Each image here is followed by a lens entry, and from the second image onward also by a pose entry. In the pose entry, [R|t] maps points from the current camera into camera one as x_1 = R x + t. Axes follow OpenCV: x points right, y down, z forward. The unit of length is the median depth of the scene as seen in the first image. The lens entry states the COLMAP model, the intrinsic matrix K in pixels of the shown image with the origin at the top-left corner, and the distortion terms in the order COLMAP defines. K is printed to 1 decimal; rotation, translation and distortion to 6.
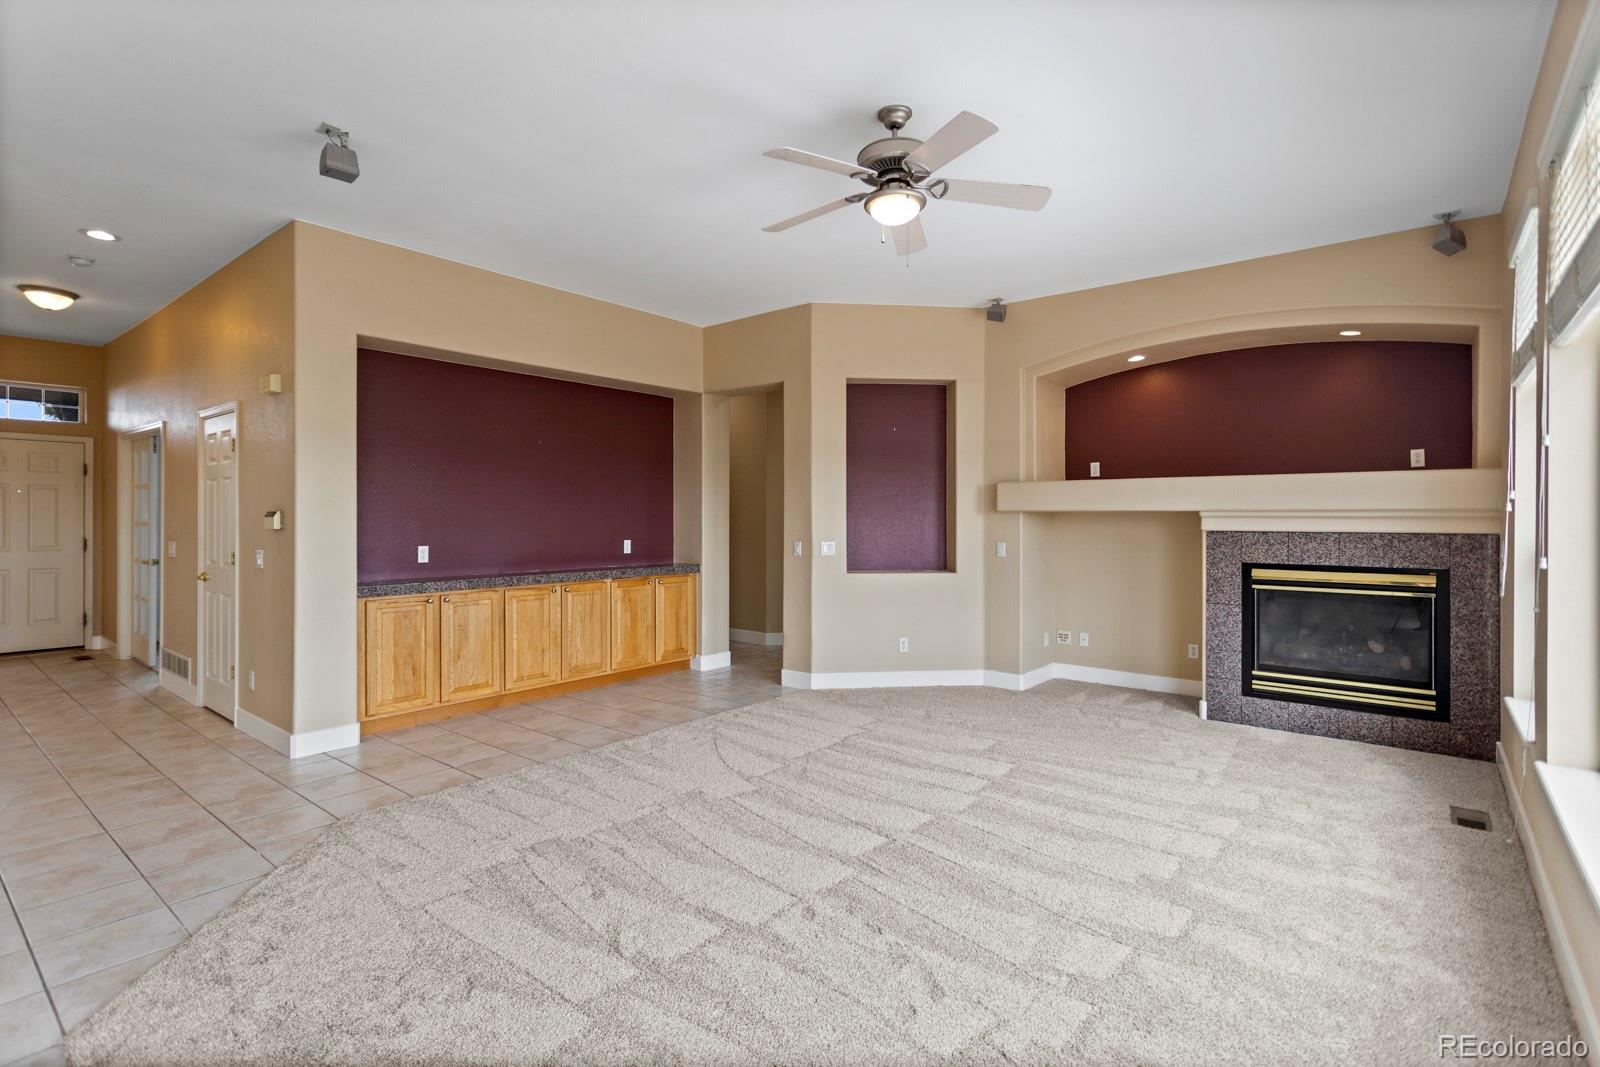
lens RADIAL K [[763.0, 0, 796.2], [0, 763.0, 519.7], [0, 0, 1]] dist [0.002305, 0.001227]
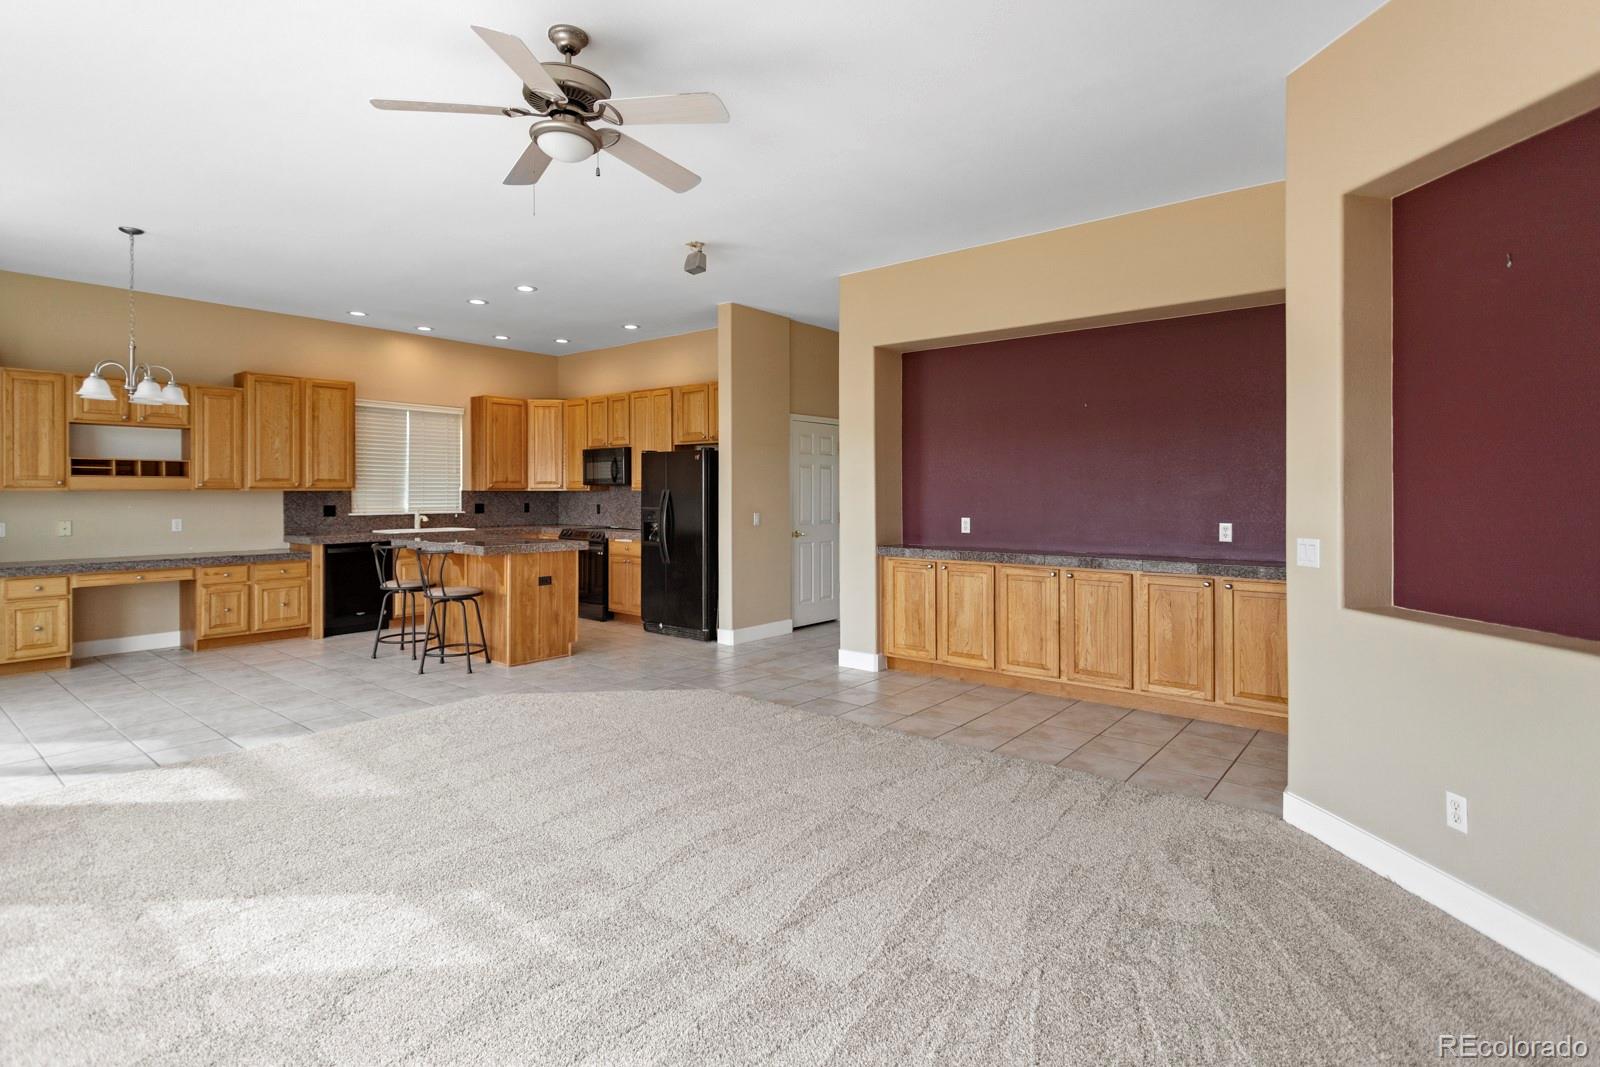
lens RADIAL K [[763.0, 0, 792.5], [0, 763.0, 496.4], [0, 0, 1]] dist [0.002305, 0.001227]
pose [[0.010711, 0.003432, -0.999937, 0.632368], [-0.001416, 0.999993, 0.003417, 0.000463], [0.999942, 0.001379, 0.010716, 0.782570]]
